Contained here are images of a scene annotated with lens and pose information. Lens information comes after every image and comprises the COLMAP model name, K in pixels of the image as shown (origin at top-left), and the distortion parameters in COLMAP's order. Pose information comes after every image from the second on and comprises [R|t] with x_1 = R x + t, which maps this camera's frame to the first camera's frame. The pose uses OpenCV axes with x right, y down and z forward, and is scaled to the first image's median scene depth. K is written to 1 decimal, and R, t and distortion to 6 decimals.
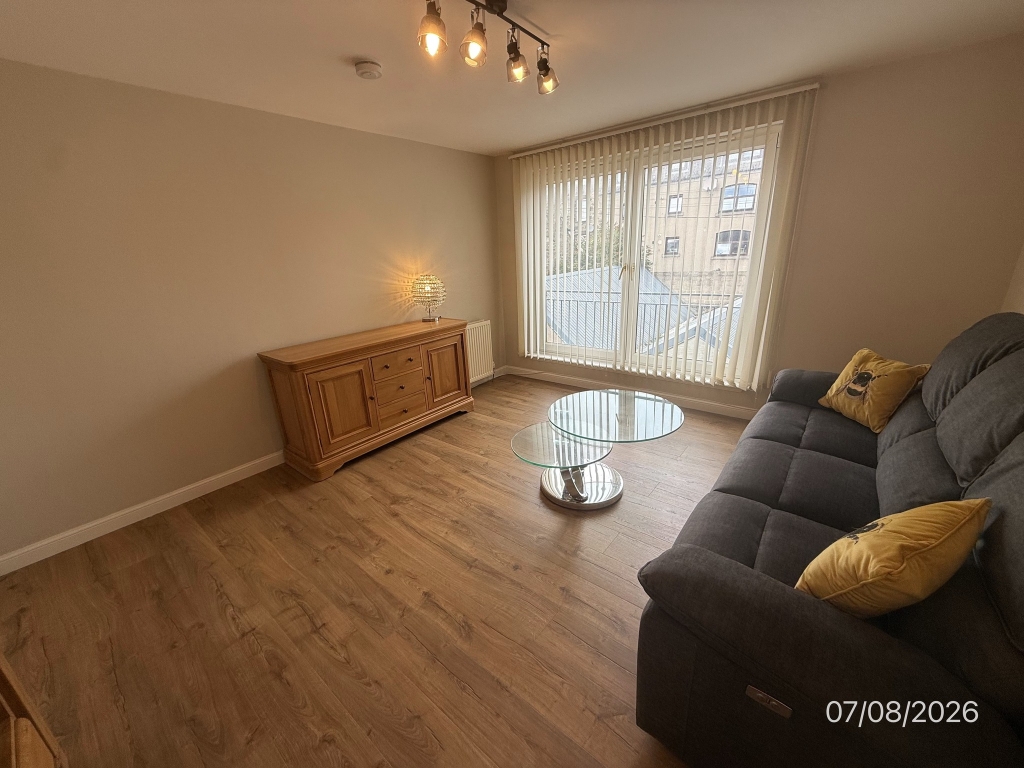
lens RADIAL K [[403.2, 0, 510.1], [0, 403.2, 385.8], [0, 0, 1]] dist [-0.001419, 0.000003]
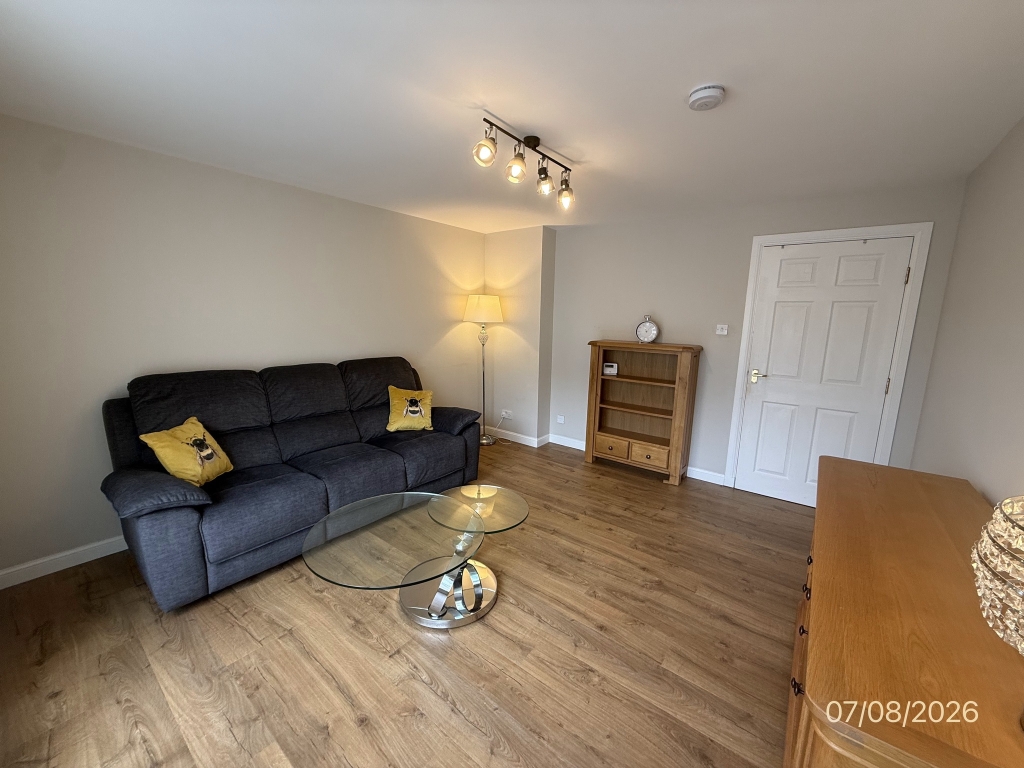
lens RADIAL K [[403.2, 0, 511.4], [0, 403.2, 384.8], [0, 0, 1]] dist [-0.001419, 0.000003]
pose [[-0.999504, 0.028644, -0.013073, 0.061335], [0.018853, 0.876990, 0.480138, -0.725517], [0.025218, 0.479653, -0.877096, 2.088608]]
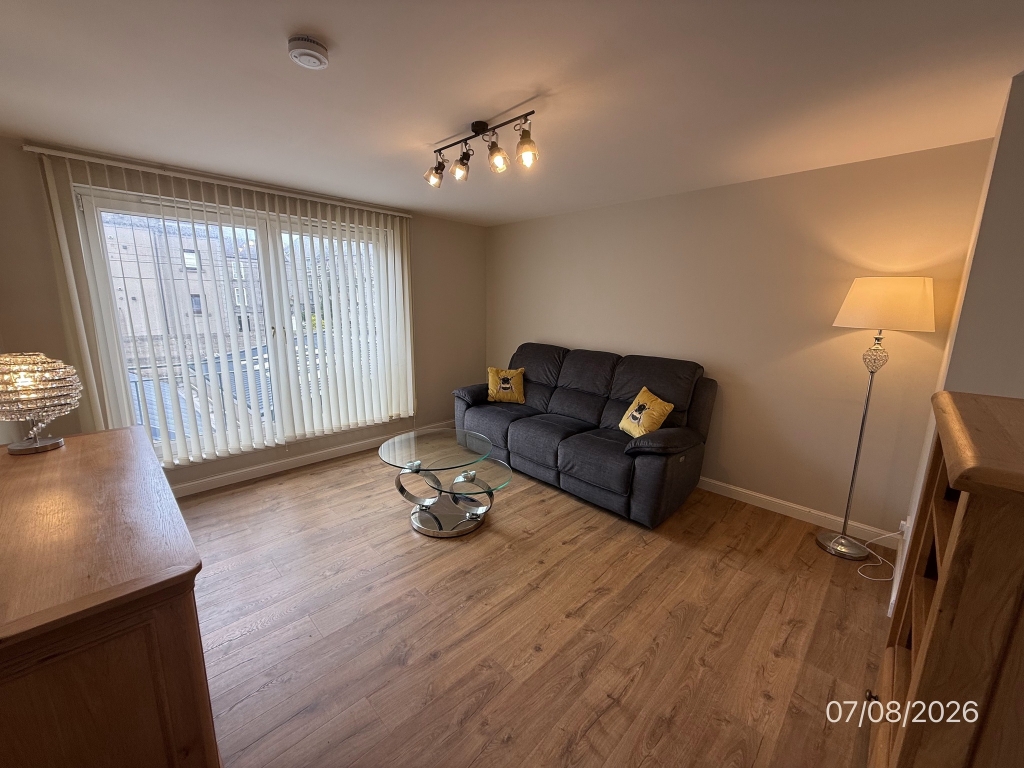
lens RADIAL K [[403.2, 0, 512.5], [0, 403.2, 386.5], [0, 0, 1]] dist [-0.001419, 0.000003]
pose [[0.094220, -0.155160, 0.983386, -1.155820], [0.298931, 0.946609, 0.120716, -0.239311], [-0.949612, 0.282590, 0.135571, 0.789486]]
